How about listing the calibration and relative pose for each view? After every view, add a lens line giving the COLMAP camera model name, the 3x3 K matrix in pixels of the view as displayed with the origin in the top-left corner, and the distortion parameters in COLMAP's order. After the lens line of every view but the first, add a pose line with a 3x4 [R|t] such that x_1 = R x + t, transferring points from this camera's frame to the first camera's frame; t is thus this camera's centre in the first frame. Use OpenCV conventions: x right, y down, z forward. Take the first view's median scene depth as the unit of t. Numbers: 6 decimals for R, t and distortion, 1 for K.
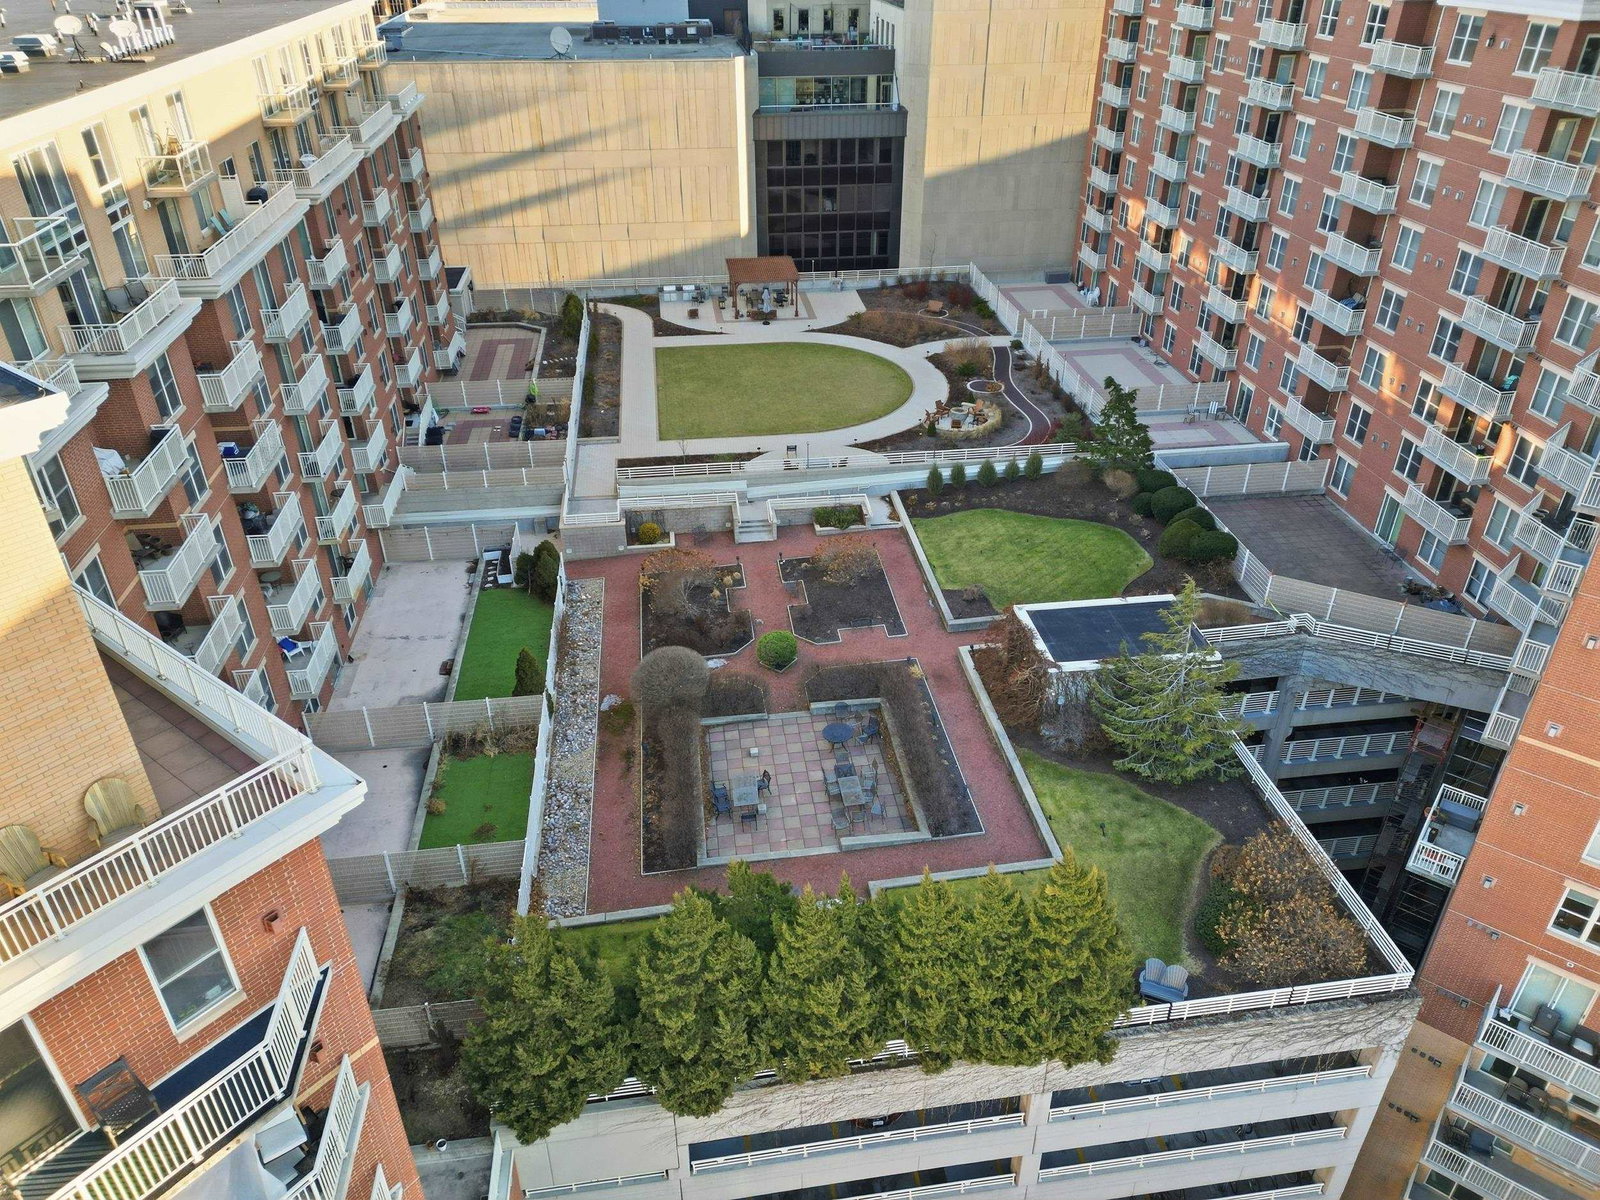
lens RADIAL K [[1108.8, 0, 798.9], [0, 1108.8, 607.4], [0, 0, 1]] dist [0.036035, -0.005861]
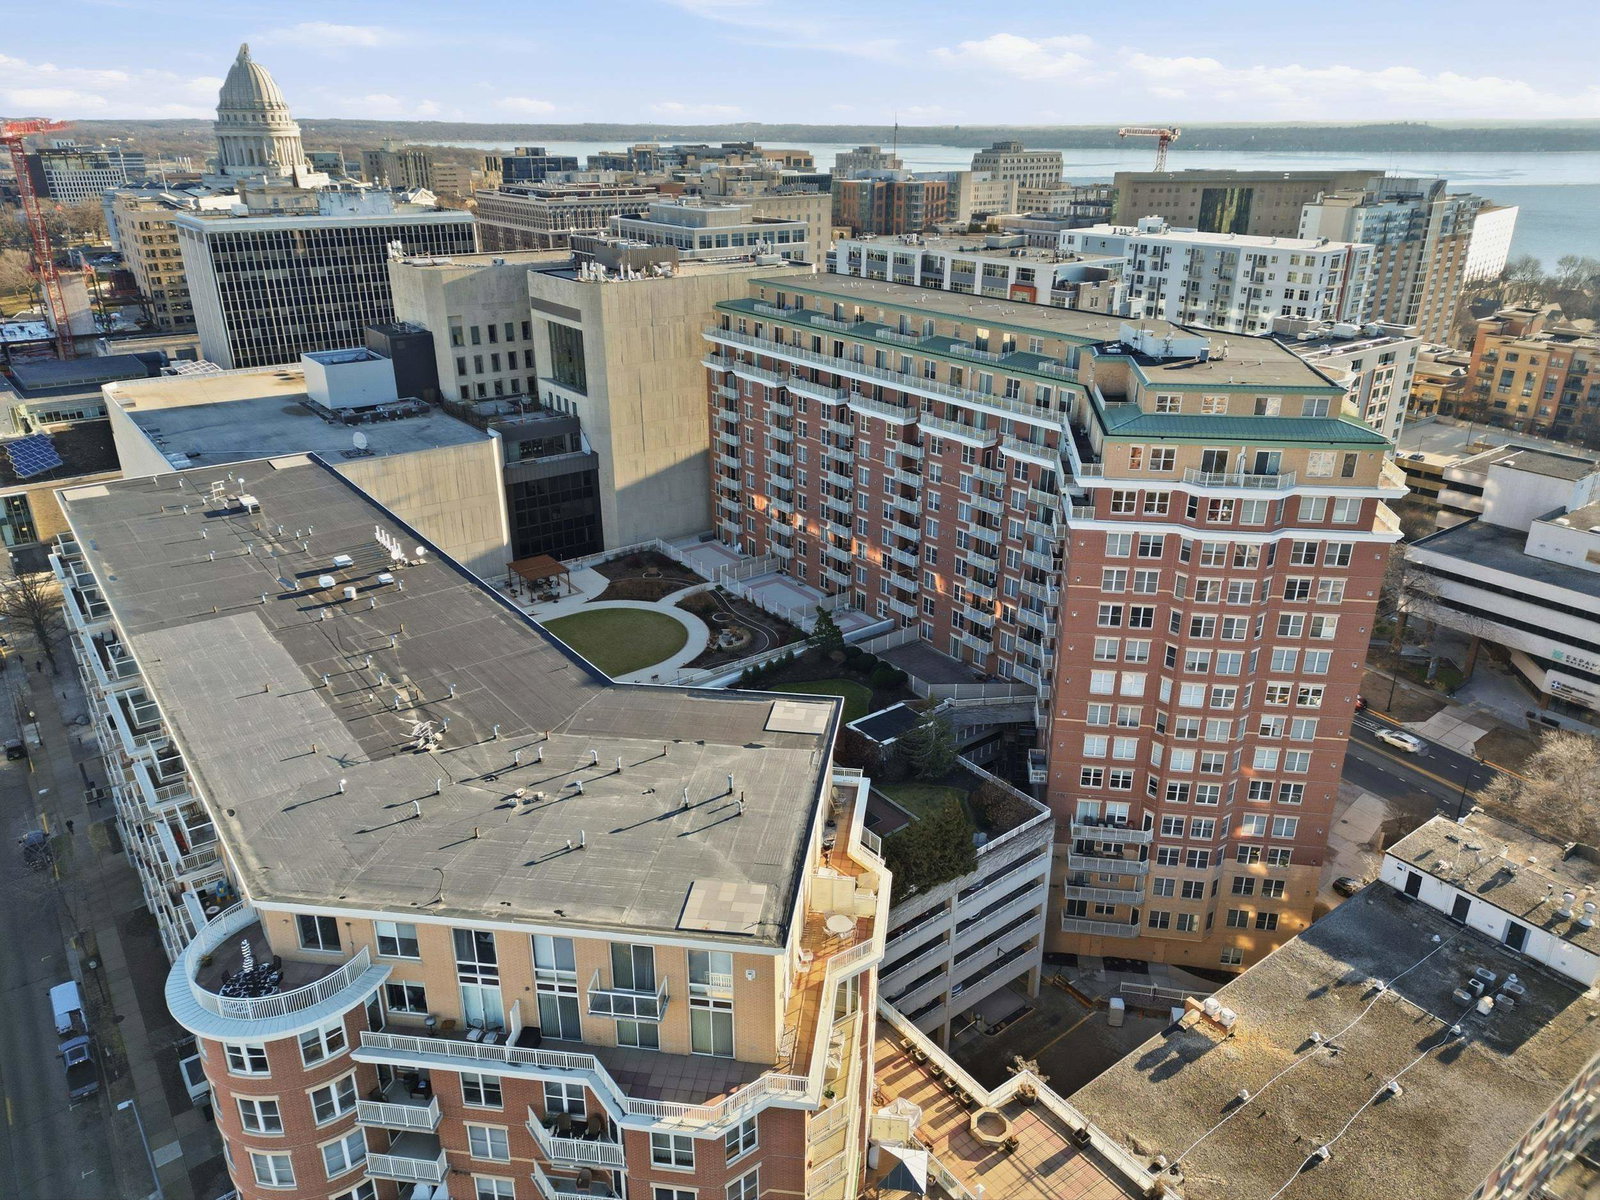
lens RADIAL K [[1108.8, 0, 800.3], [0, 1108.8, 597.5], [0, 0, 1]] dist [0.036035, -0.005861]
pose [[0.864597, -0.185421, 0.467002, -0.627817], [0.257794, 0.961466, -0.095529, -0.040897], [-0.431293, 0.202984, 0.879081, -0.672918]]
